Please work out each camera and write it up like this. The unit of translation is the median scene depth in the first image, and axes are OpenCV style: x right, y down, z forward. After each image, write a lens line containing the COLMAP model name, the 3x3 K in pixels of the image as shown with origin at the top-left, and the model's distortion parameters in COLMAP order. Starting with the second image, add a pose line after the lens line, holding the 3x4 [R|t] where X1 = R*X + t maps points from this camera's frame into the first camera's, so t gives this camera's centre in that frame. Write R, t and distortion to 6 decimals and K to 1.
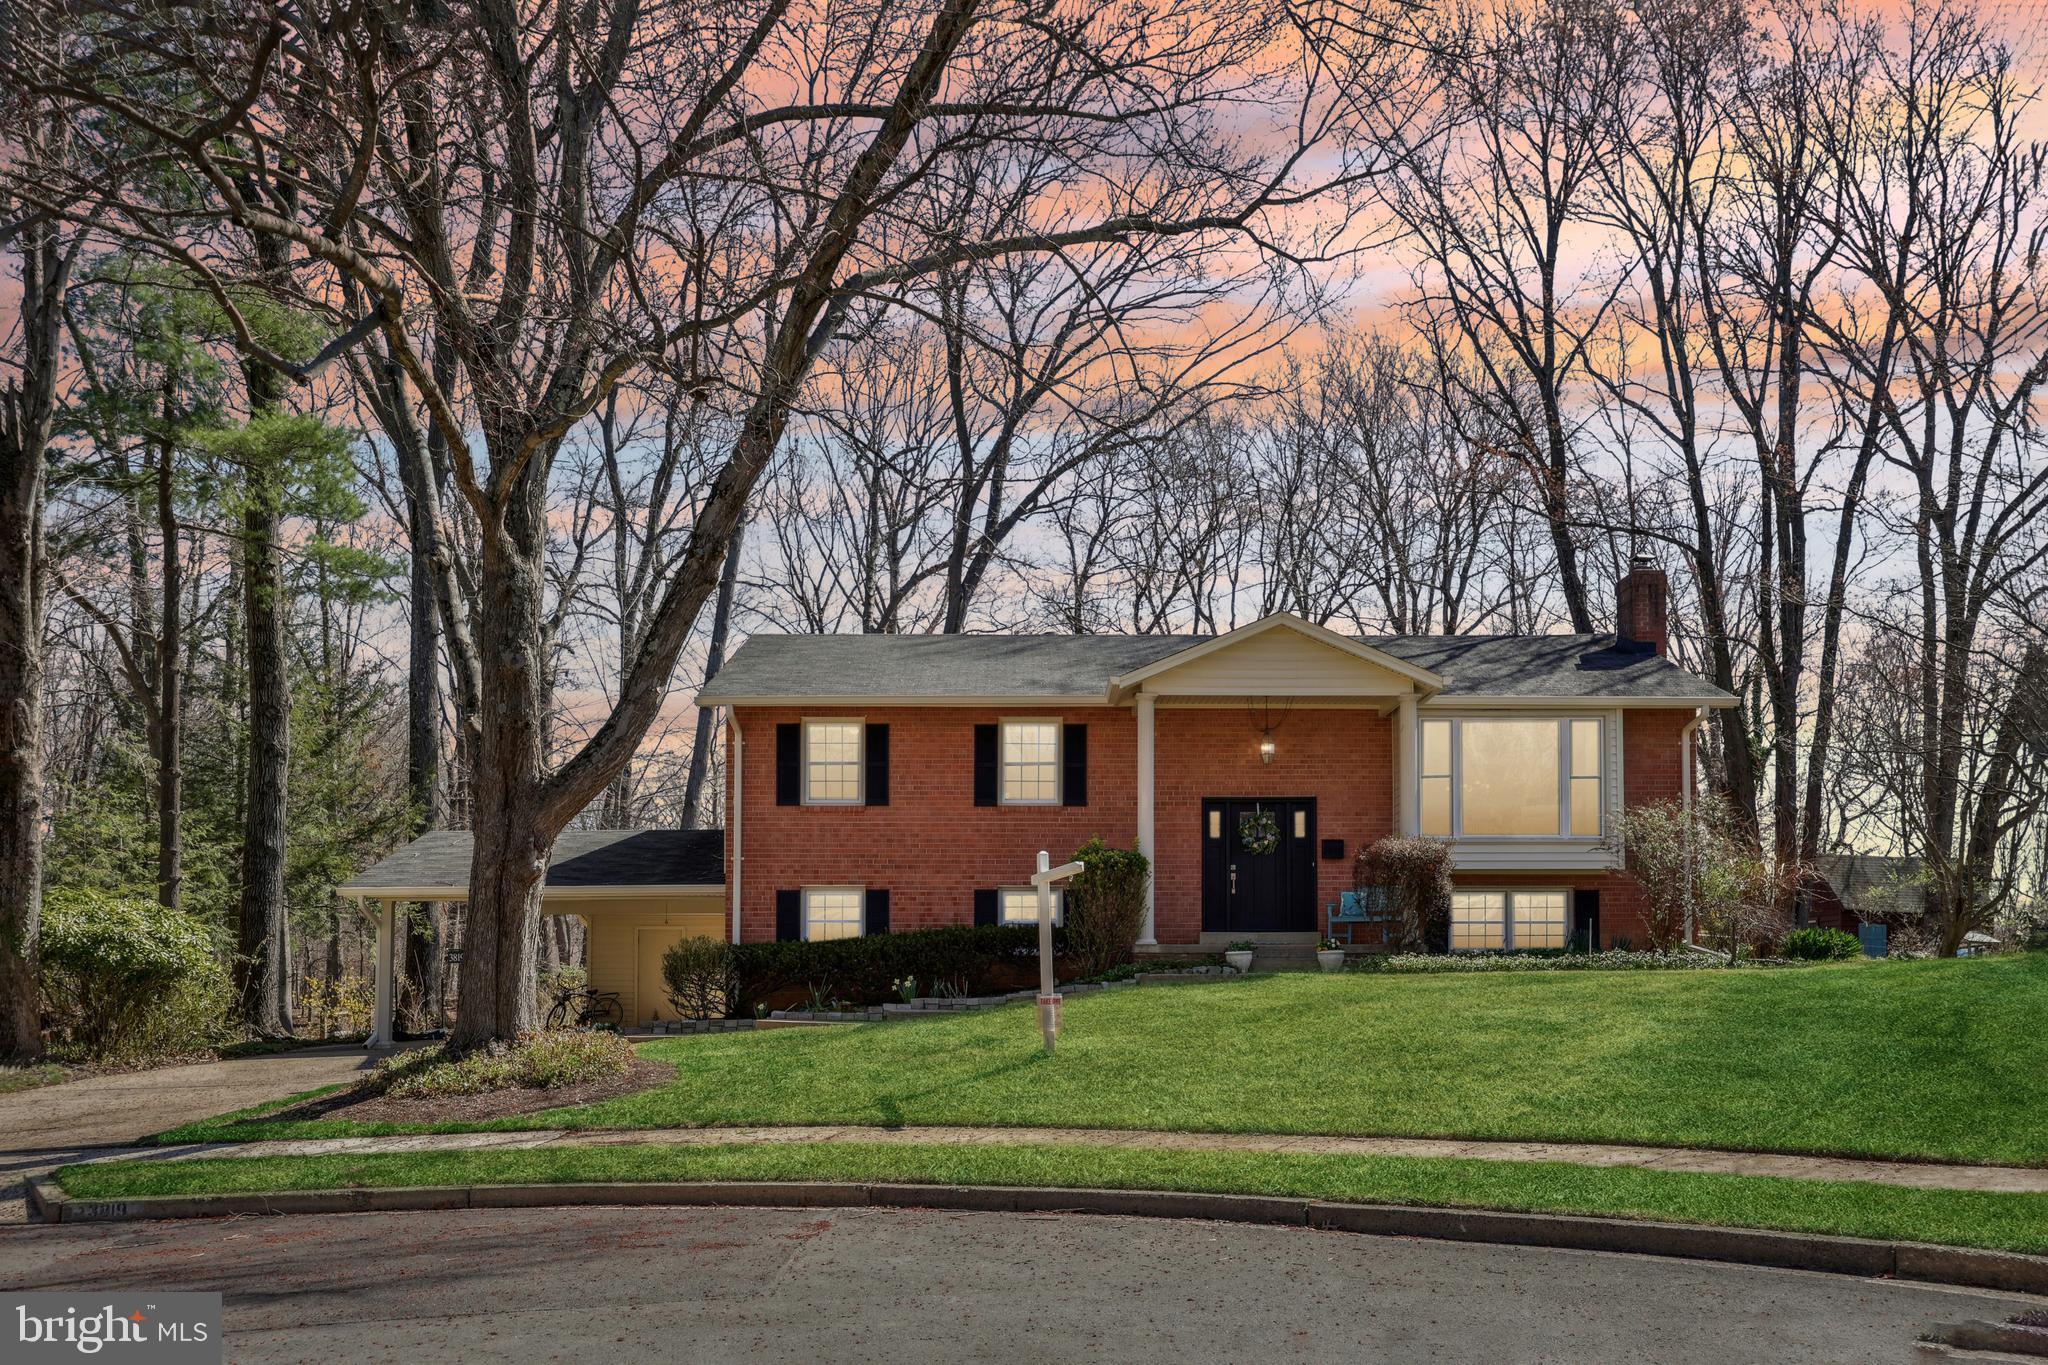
lens RADIAL K [[1509.0, 0, 1024.4], [0, 1509.0, 707.1], [0, 0, 1]] dist [-0.002680, -0.000176]
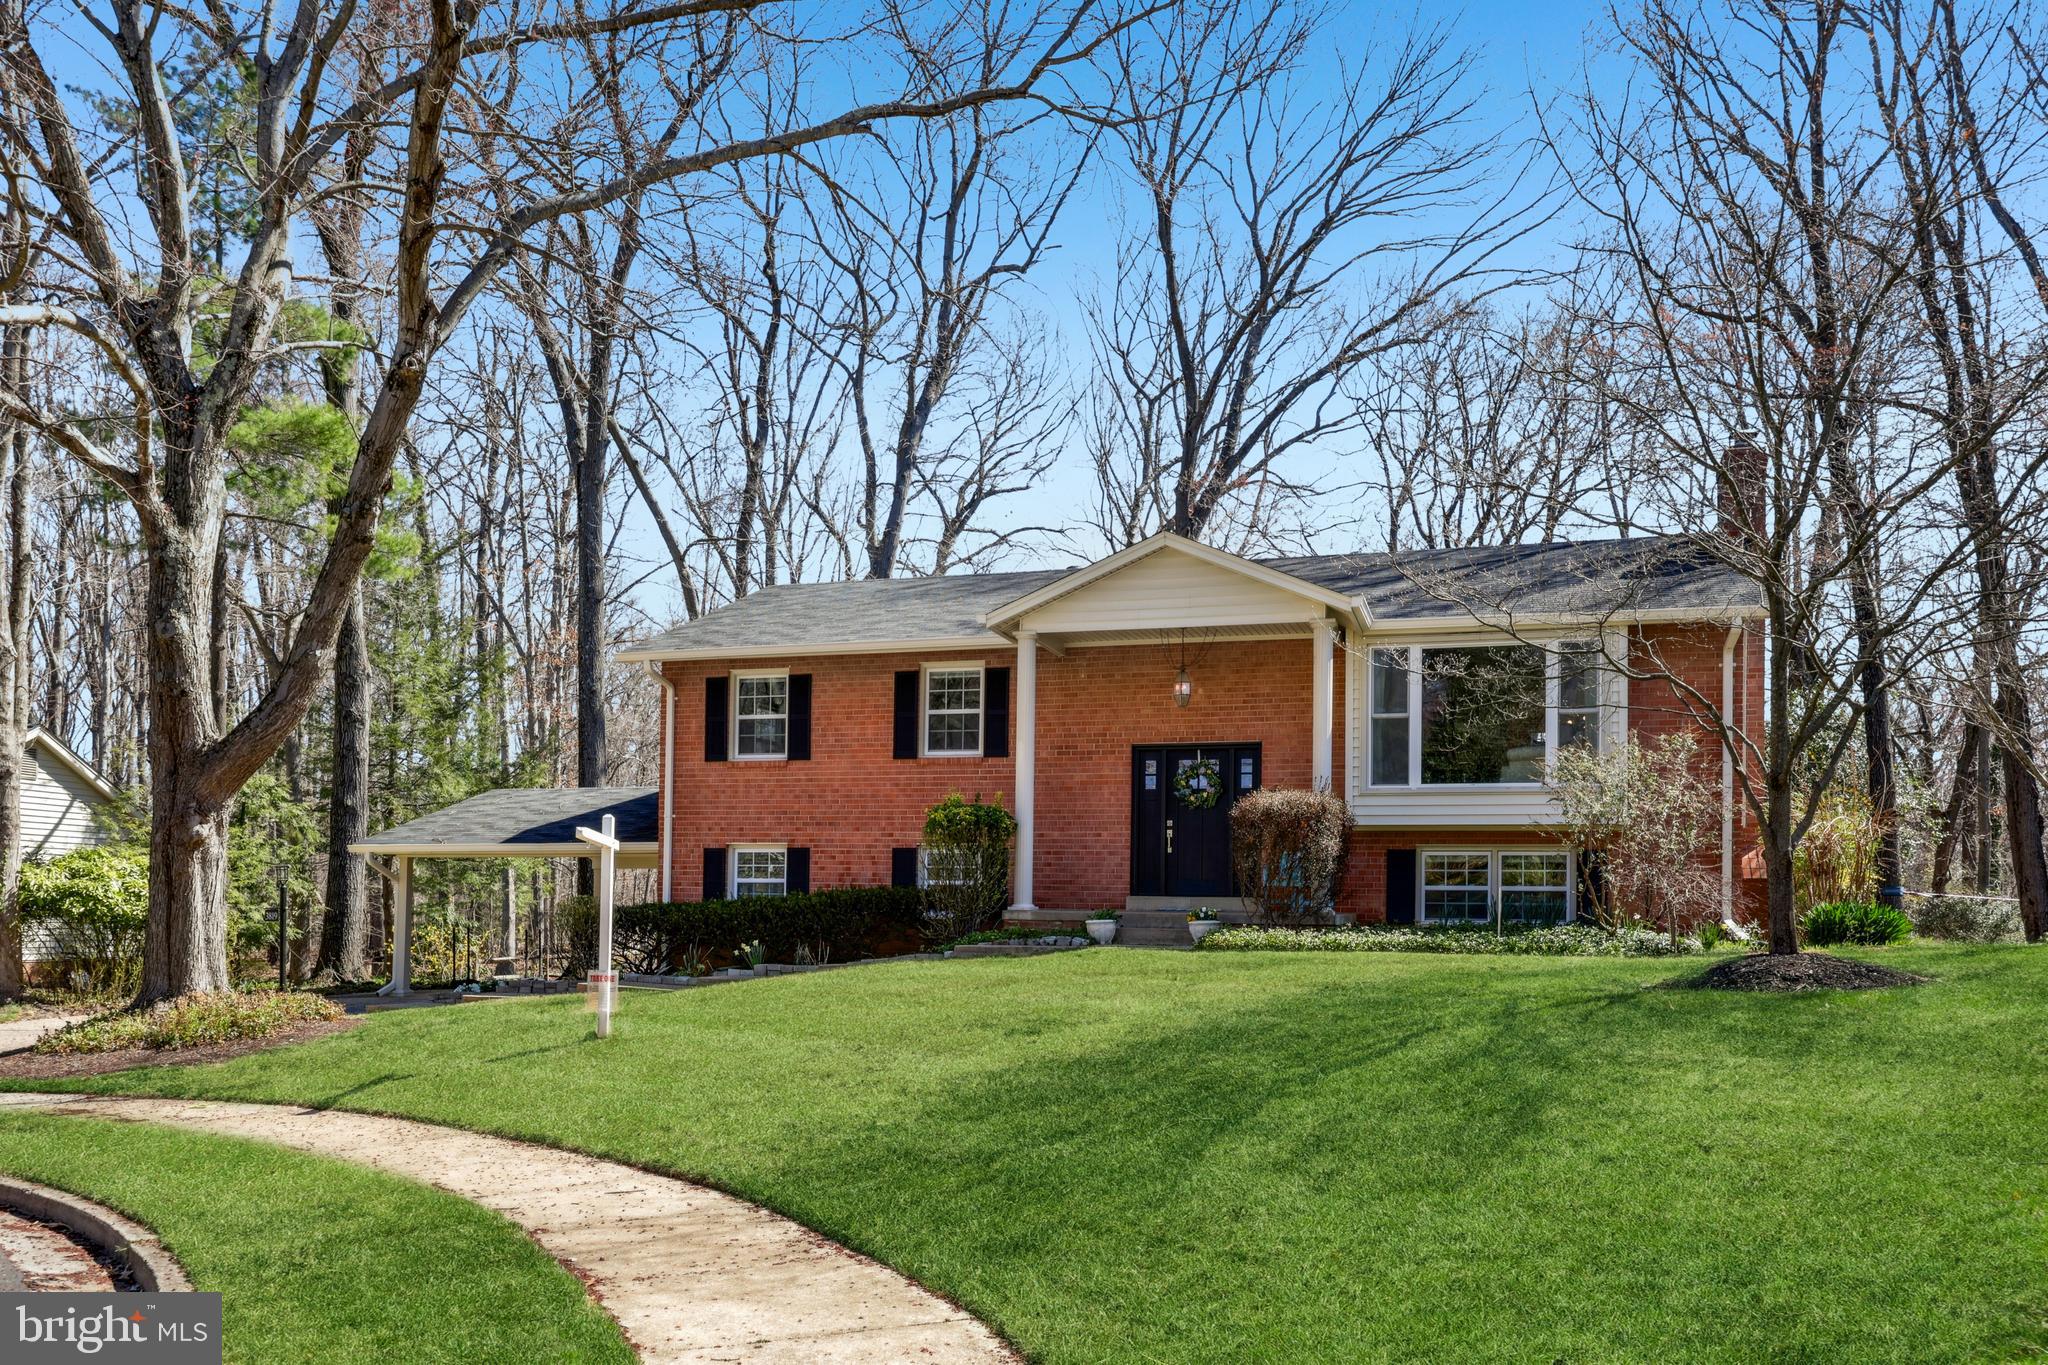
lens RADIAL K [[1534.8, 0, 1024.0], [0, 1534.8, 682.5], [0, 0, 1]] dist [0.005479, 0.001979]
pose [[0.949845, -0.031197, -0.311162, 0.344908], [0.037745, 0.999174, 0.015041, 0.007002], [0.310435, -0.026031, 0.950238, 0.122036]]
